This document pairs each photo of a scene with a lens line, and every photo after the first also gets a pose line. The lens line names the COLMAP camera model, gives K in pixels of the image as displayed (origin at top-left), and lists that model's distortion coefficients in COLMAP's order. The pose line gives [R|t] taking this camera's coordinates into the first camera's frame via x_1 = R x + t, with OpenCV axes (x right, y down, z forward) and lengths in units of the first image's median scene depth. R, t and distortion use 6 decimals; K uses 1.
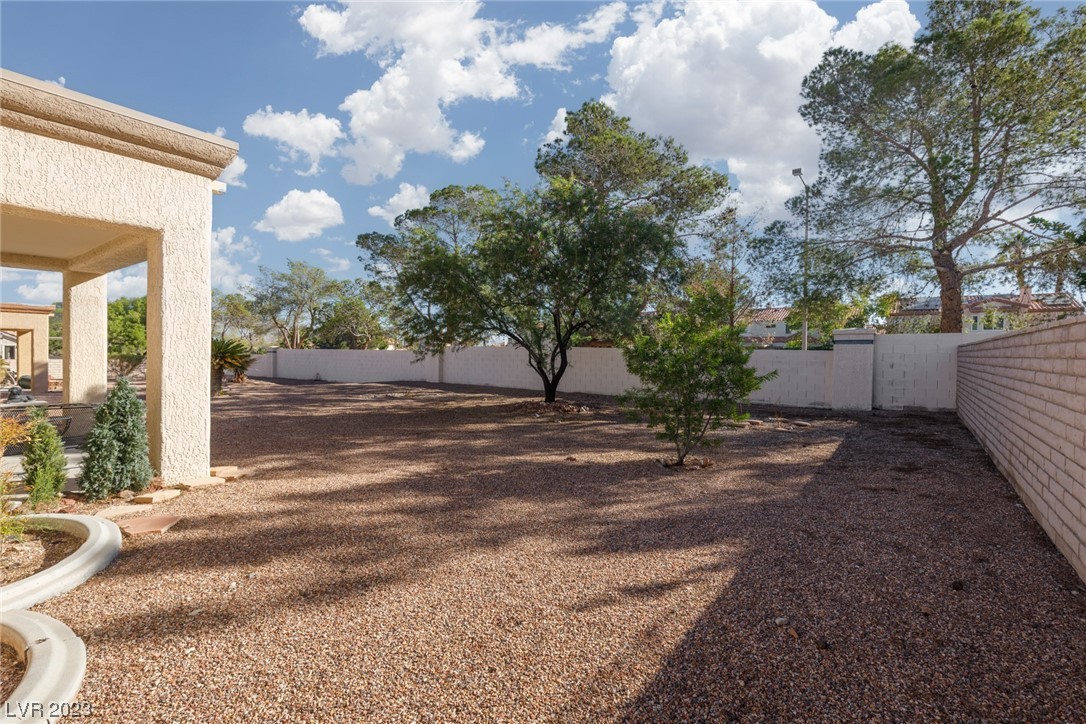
lens RADIAL K [[495.8, 0, 543.1], [0, 495.8, 358.2], [0, 0, 1]] dist [0.002063, -0.000318]
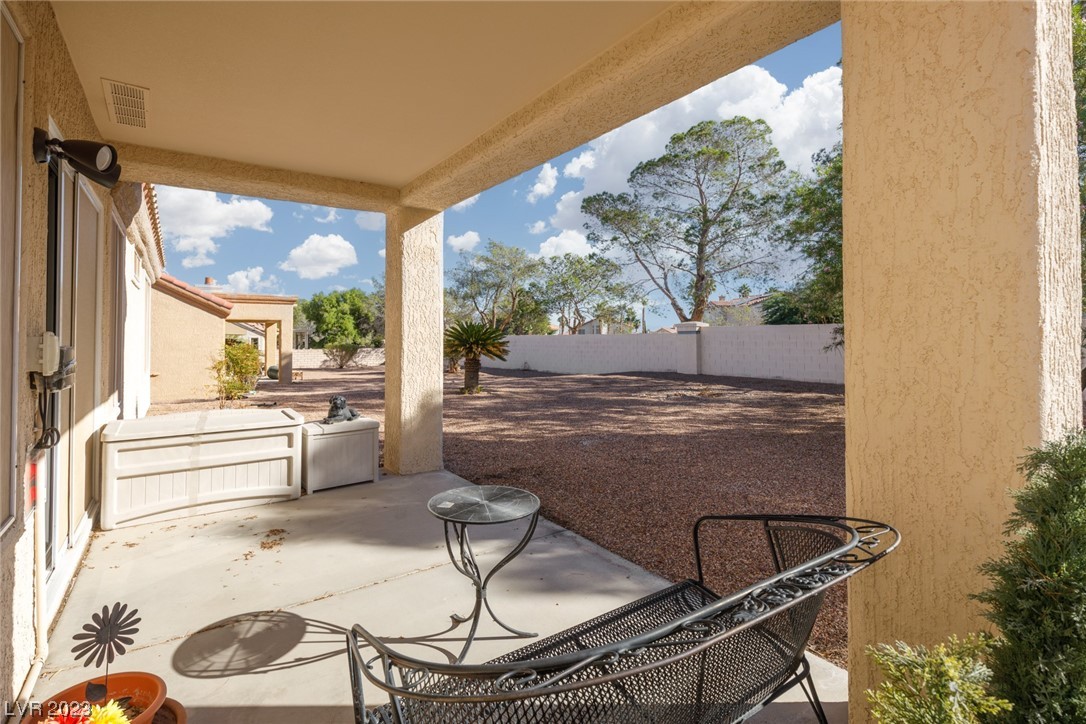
lens RADIAL K [[495.8, 0, 543.1], [0, 495.8, 358.2], [0, 0, 1]] dist [0.002063, -0.000318]
pose [[0.962186, -0.010350, -0.272195, -0.223858], [0.019074, 0.999385, 0.029426, -0.001244], [0.271723, -0.033506, 0.961792, 0.164364]]
